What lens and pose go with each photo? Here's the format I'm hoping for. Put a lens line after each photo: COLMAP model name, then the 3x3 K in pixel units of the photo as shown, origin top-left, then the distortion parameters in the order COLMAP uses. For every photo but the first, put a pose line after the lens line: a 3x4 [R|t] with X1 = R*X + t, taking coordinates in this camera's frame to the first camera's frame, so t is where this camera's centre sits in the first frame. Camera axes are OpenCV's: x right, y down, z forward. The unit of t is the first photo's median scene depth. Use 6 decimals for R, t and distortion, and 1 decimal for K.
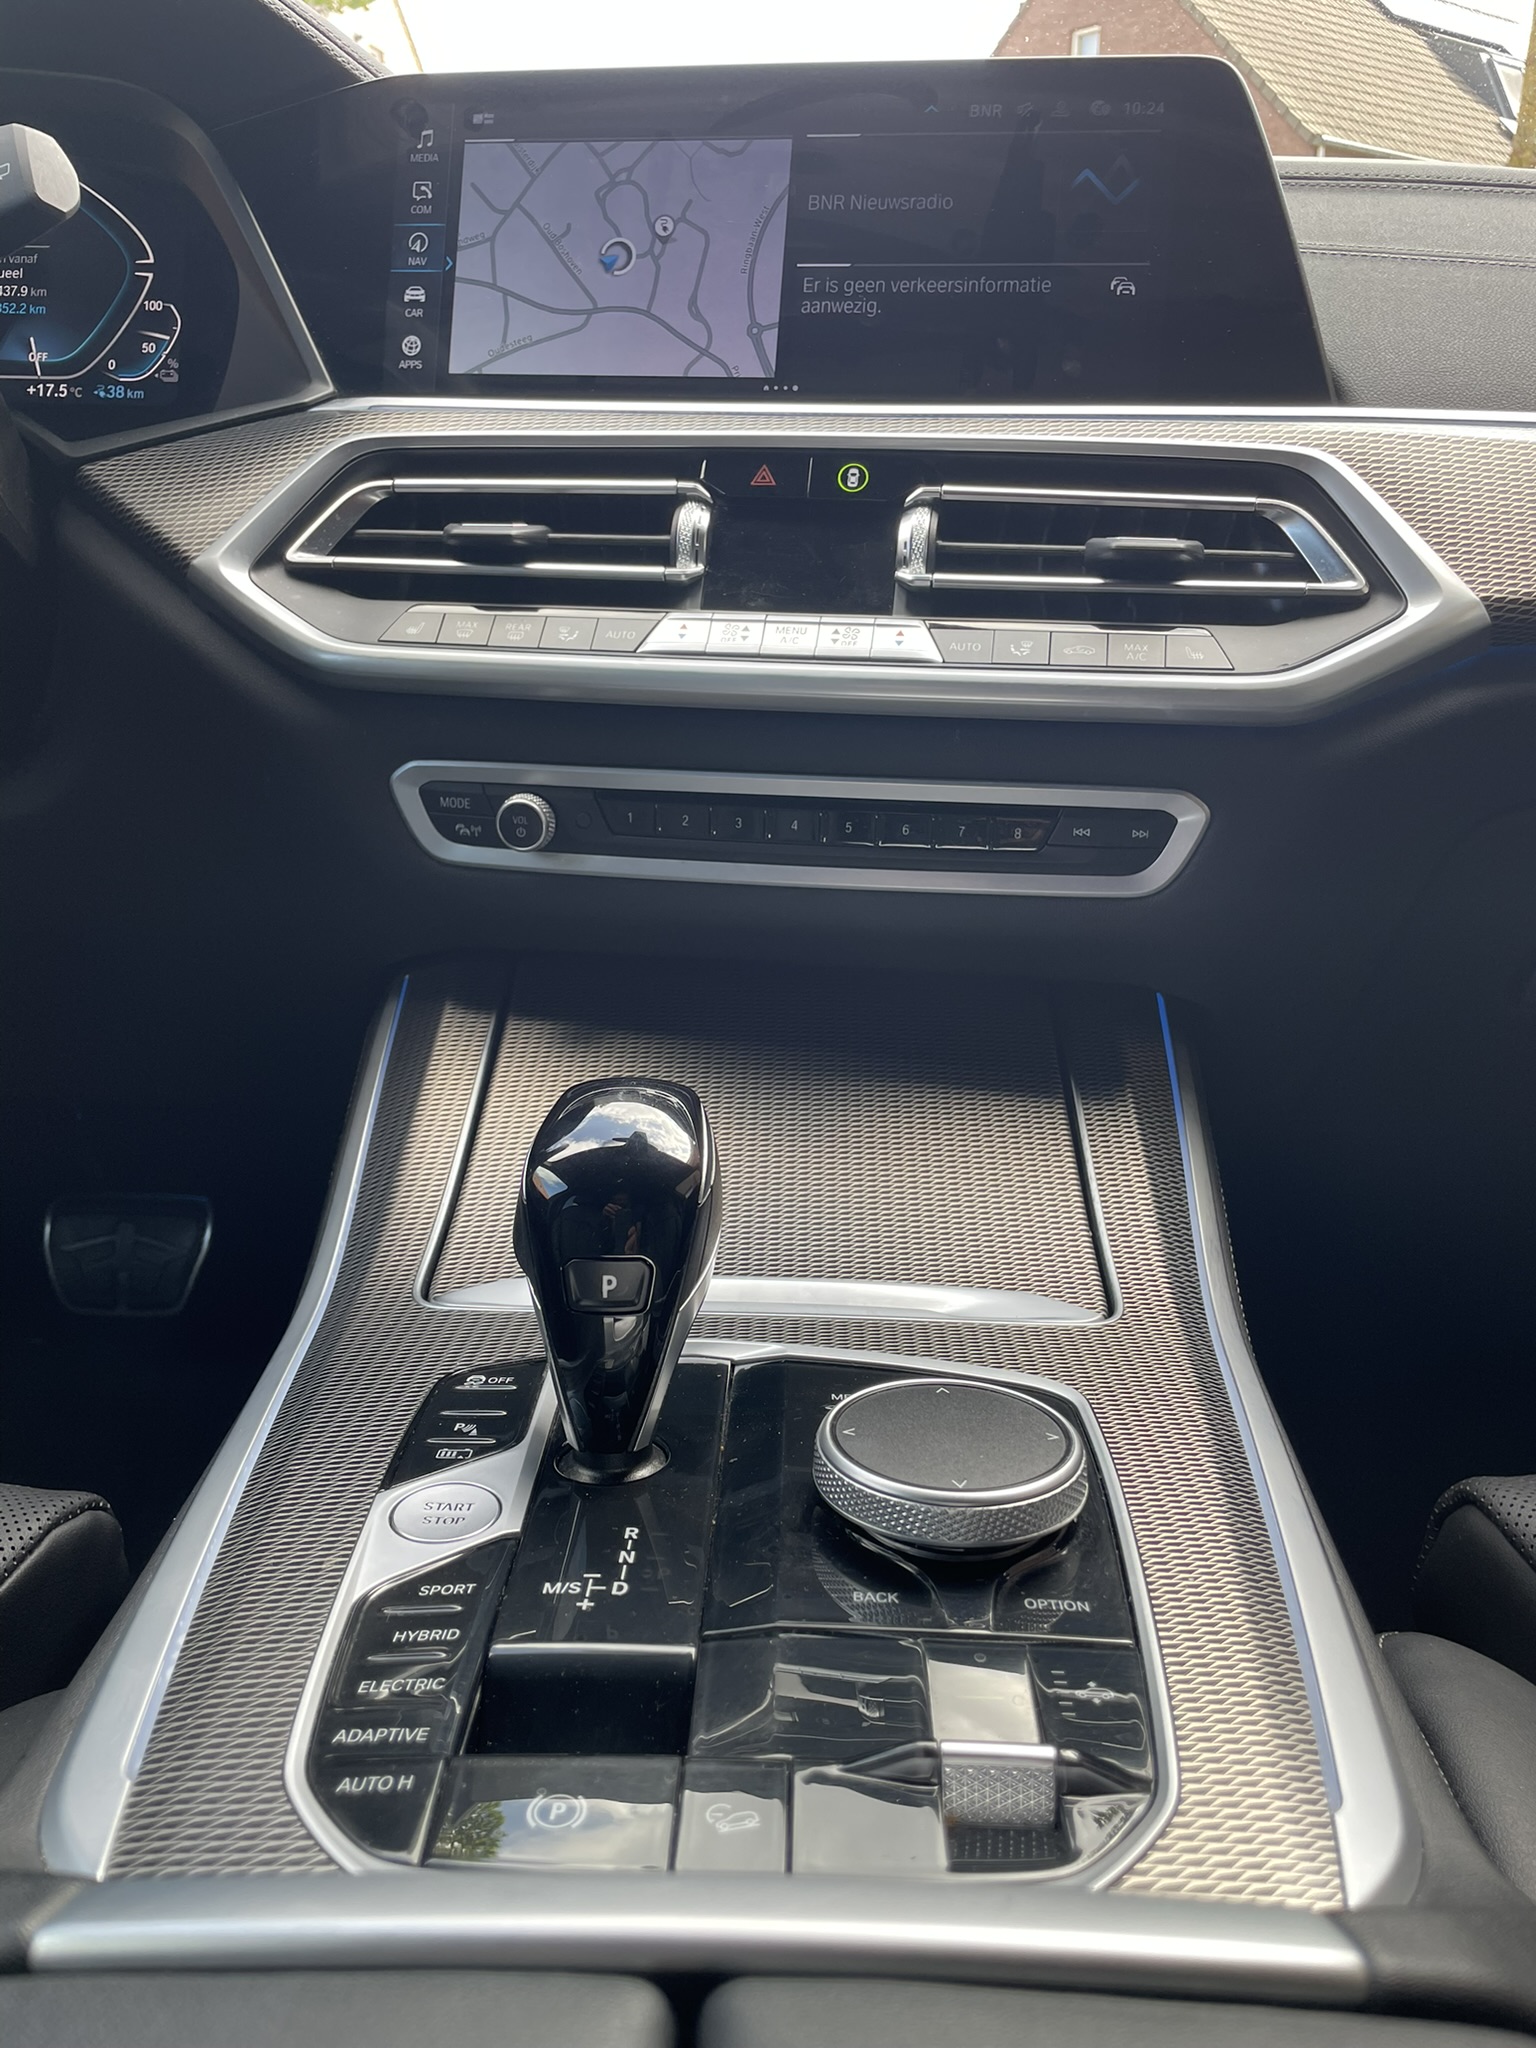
lens RADIAL K [[1565.6, 0, 777.8], [0, 1565.6, 1022.5], [0, 0, 1]] dist [0.088779, -0.121164]
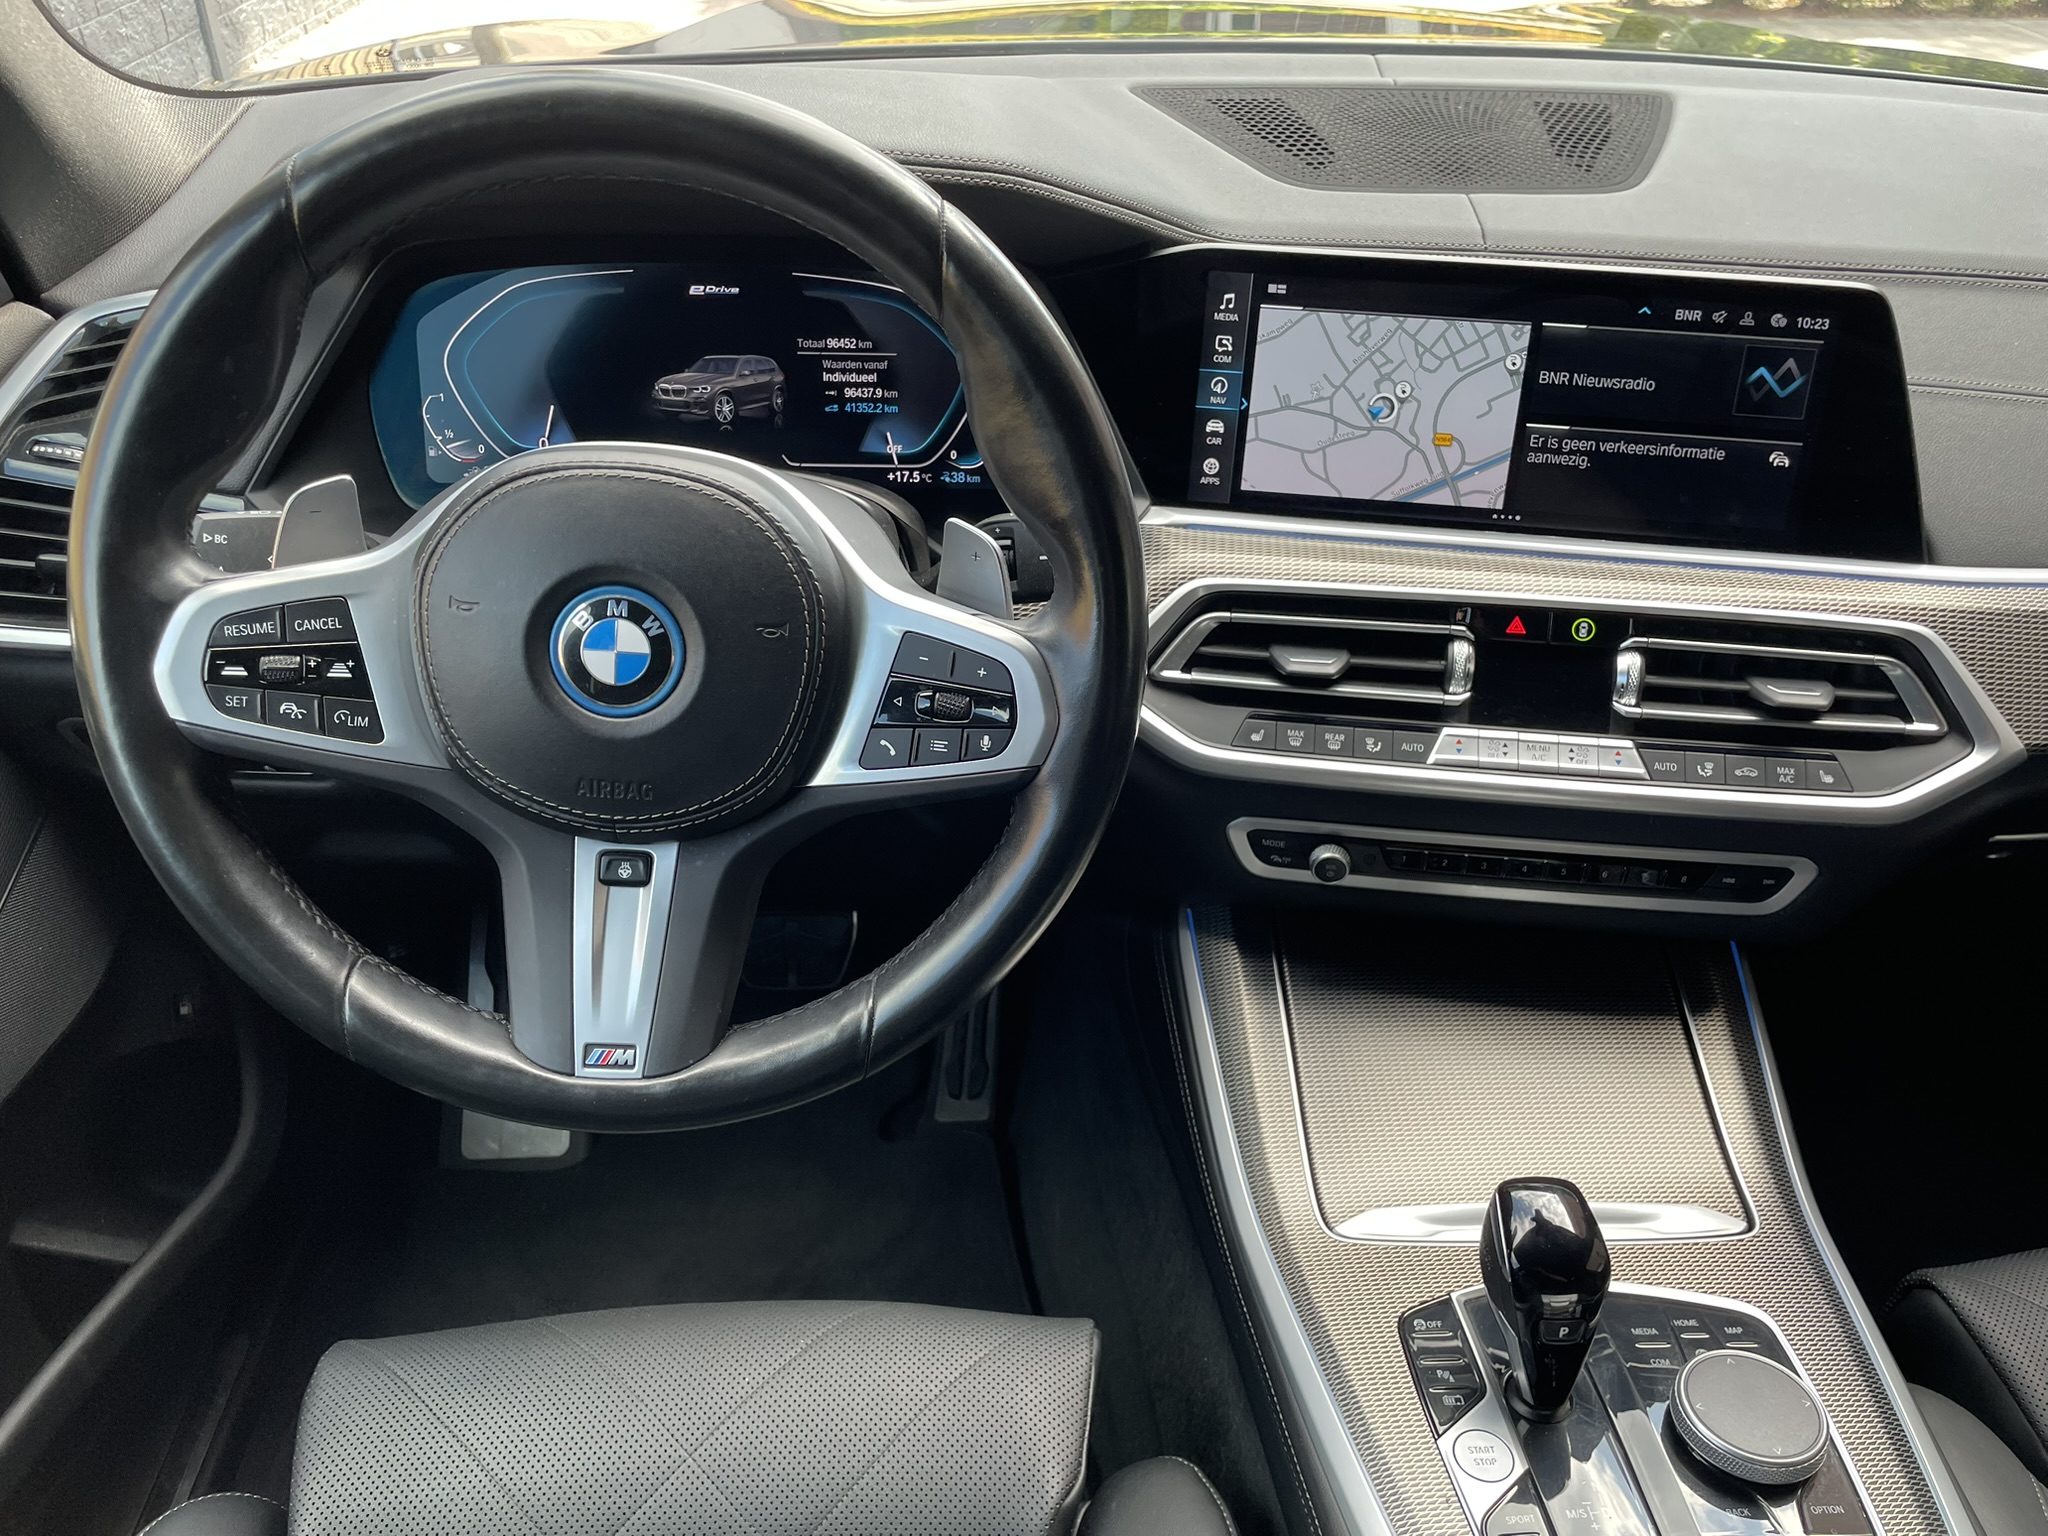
lens RADIAL K [[1565.6, 0, 1028.4], [0, 1565.6, 758.2], [0, 0, 1]] dist [0.088779, -0.121164]
pose [[0.997898, -0.030177, 0.057351, -0.530454], [0.012756, 0.959114, 0.282731, -0.647663], [-0.063538, -0.281406, 0.957483, -0.331883]]
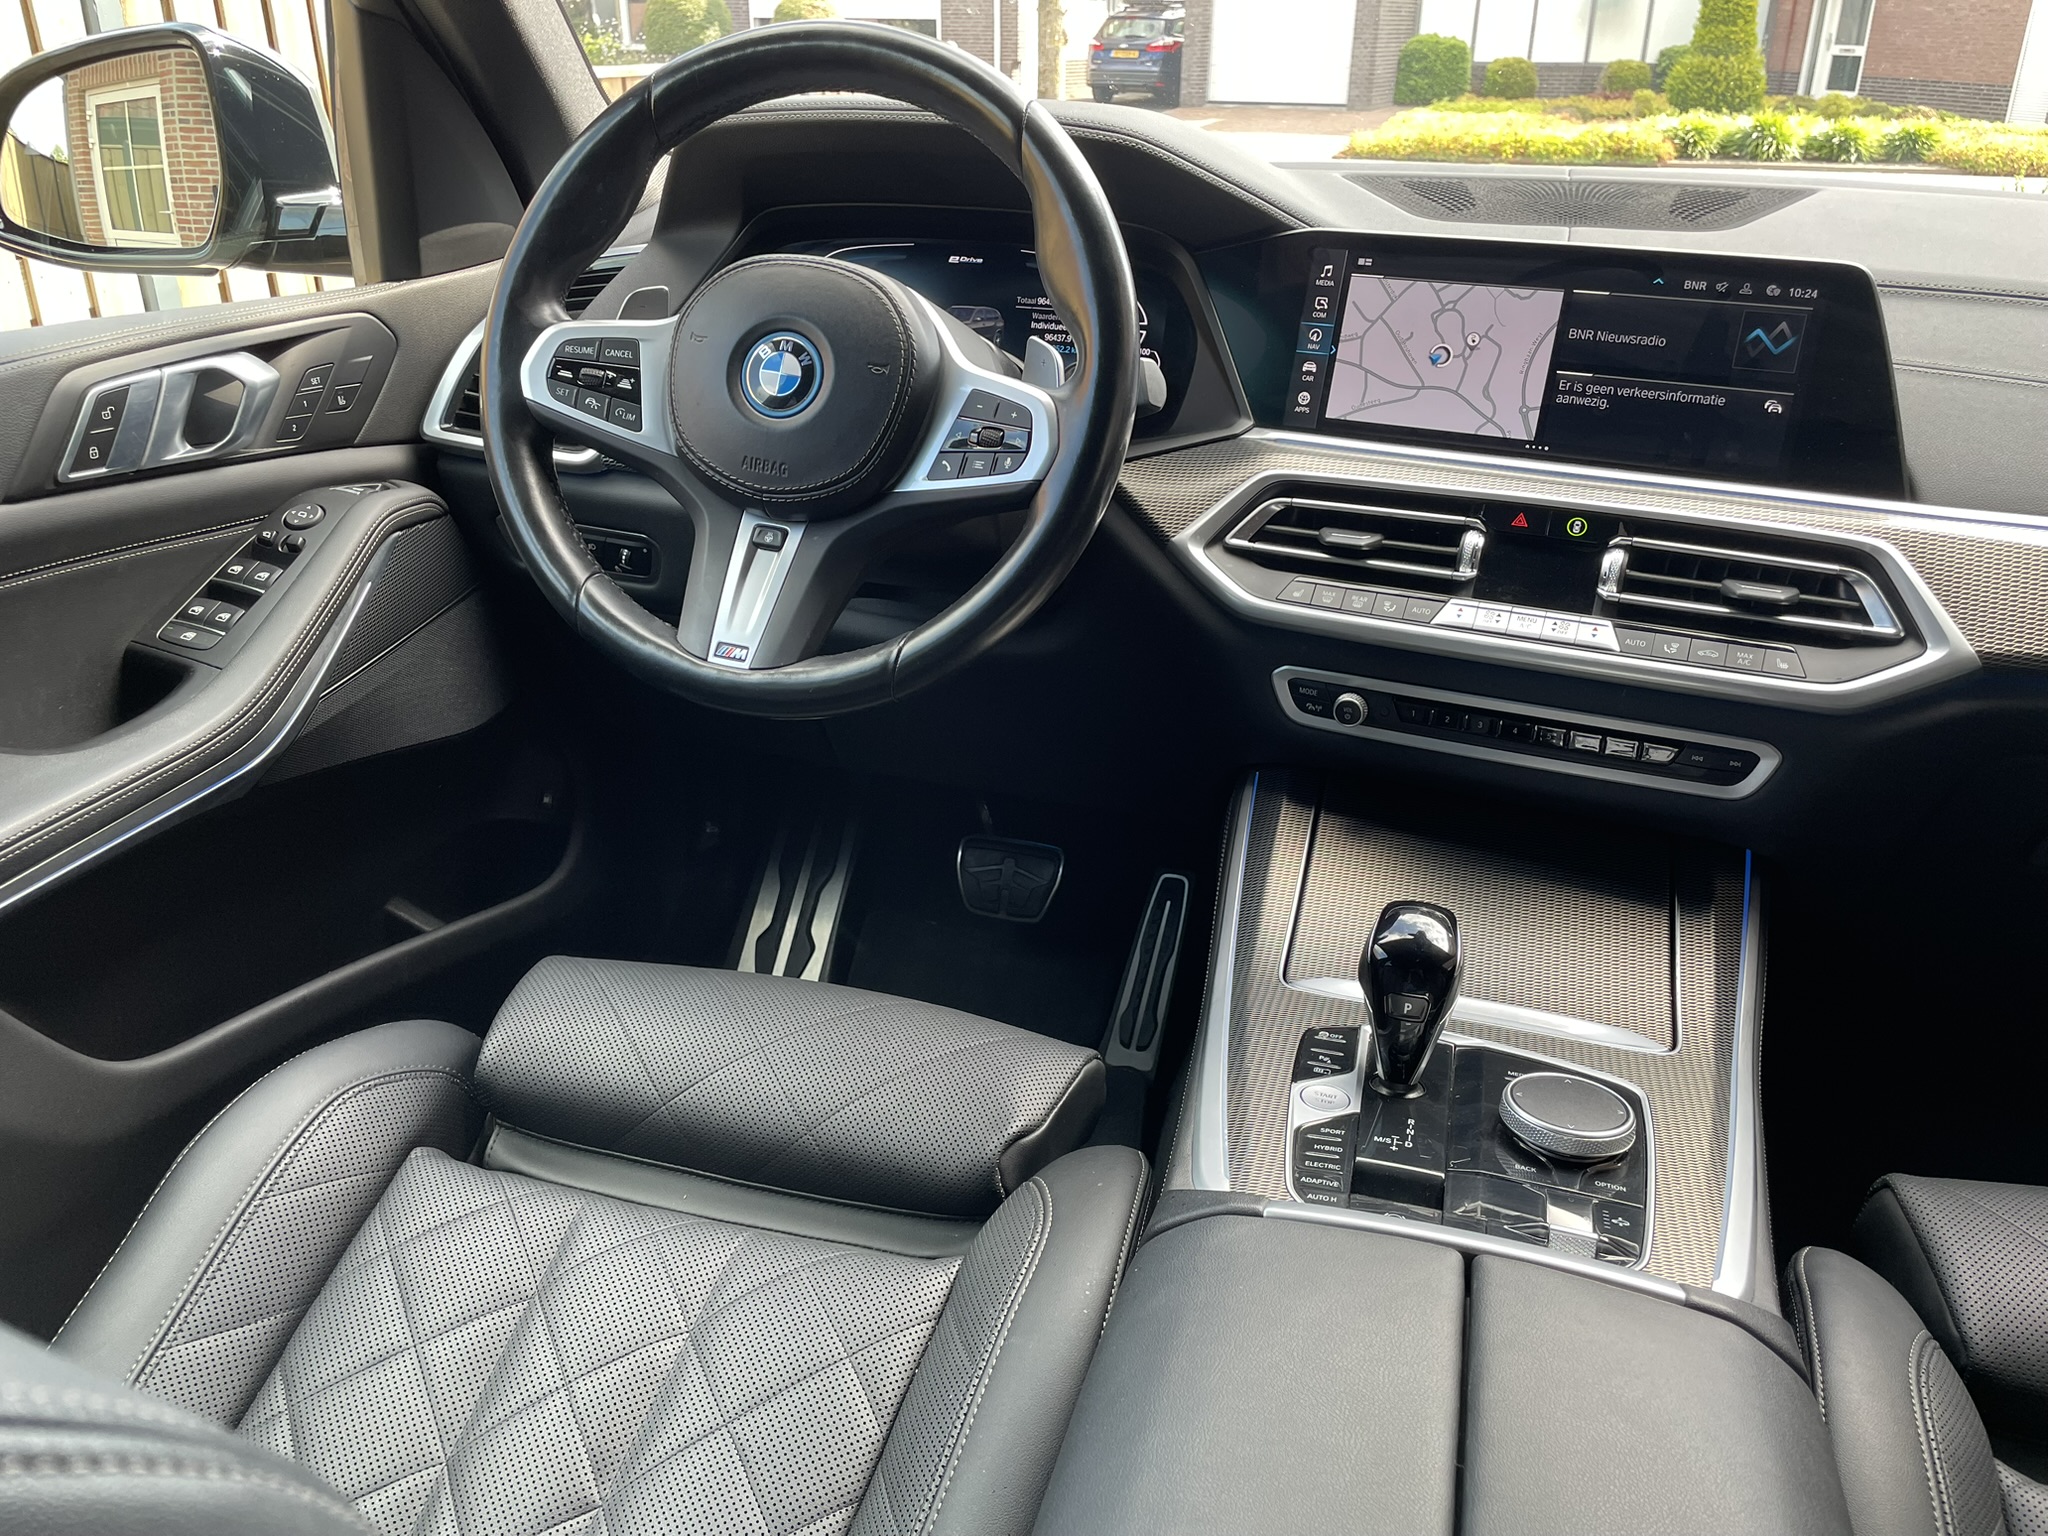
lens RADIAL K [[1565.6, 0, 1017.4], [0, 1565.6, 743.4], [0, 0, 1]] dist [0.088779, -0.121164]
pose [[0.963006, 0.107418, -0.247145, -0.085232], [-0.085498, 0.991526, 0.097809, -0.236231], [0.255557, -0.073060, 0.964029, -0.785642]]
